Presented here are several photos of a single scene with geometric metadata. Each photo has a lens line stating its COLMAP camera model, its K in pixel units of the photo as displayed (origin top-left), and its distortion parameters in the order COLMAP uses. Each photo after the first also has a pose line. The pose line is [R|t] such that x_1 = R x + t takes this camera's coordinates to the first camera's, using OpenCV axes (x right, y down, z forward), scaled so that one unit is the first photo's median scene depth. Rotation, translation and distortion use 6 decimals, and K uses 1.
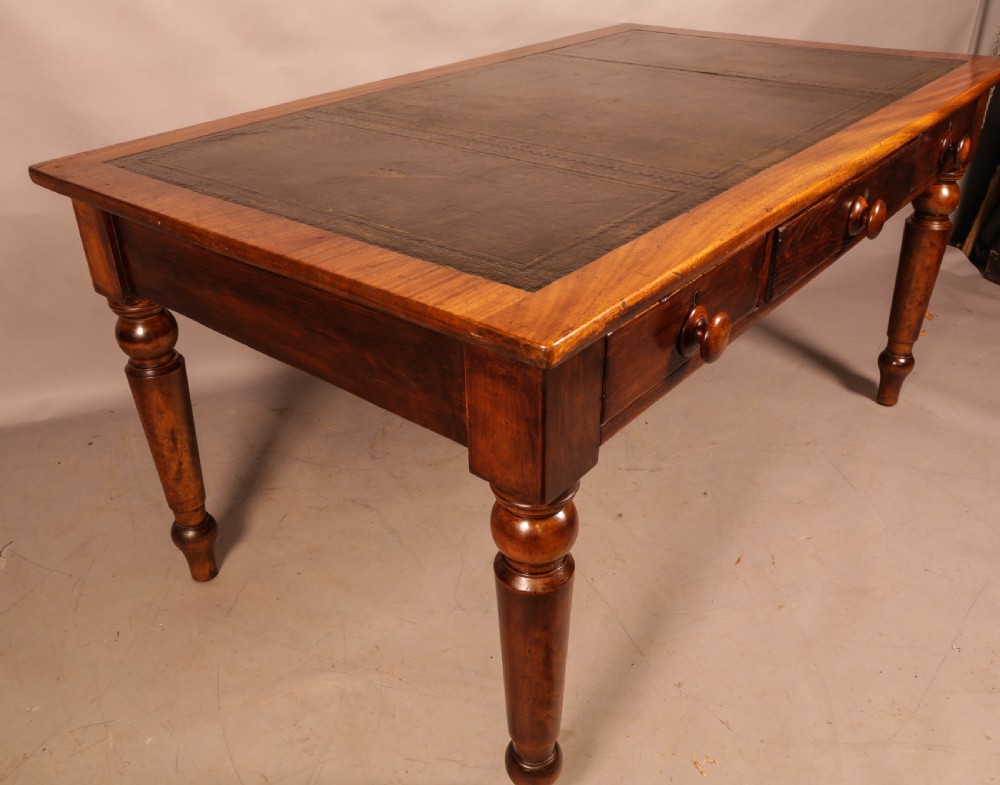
lens RADIAL K [[886.7, 0, 476.5], [0, 886.7, 396.4], [0, 0, 1]] dist [-0.063224, 0.017903]
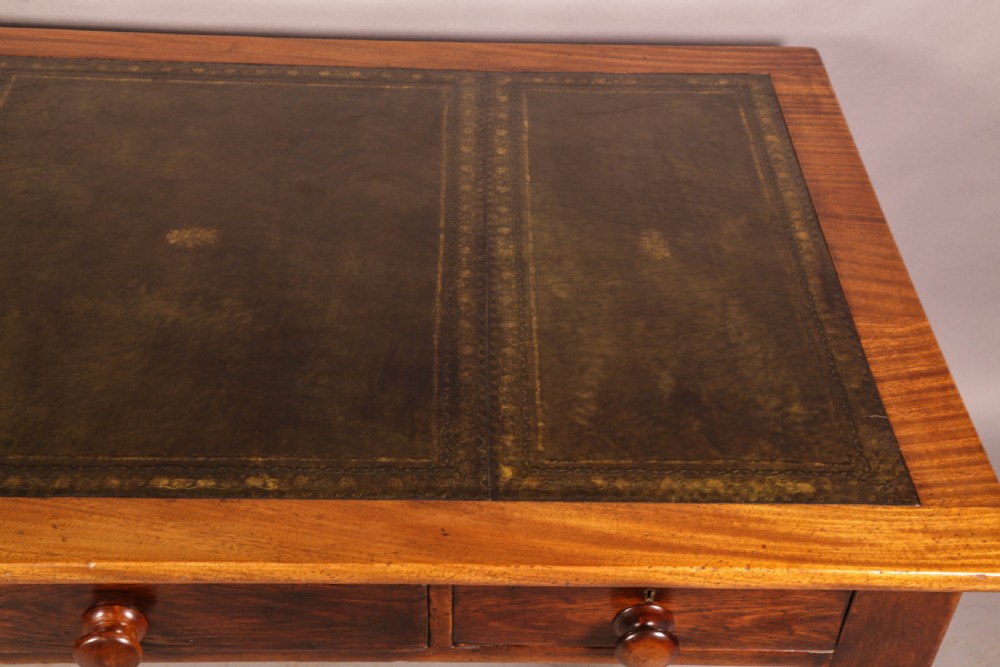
lens RADIAL K [[1243.8, 0, 500.0], [0, 1243.8, 333.5], [0, 0, 1]] dist [0.072116, 0.064239]
pose [[0.659446, 0.526319, -0.536767, 1.051833], [-0.424389, 0.850002, 0.312074, -0.829520], [0.620504, 0.022003, 0.783895, 0.519128]]
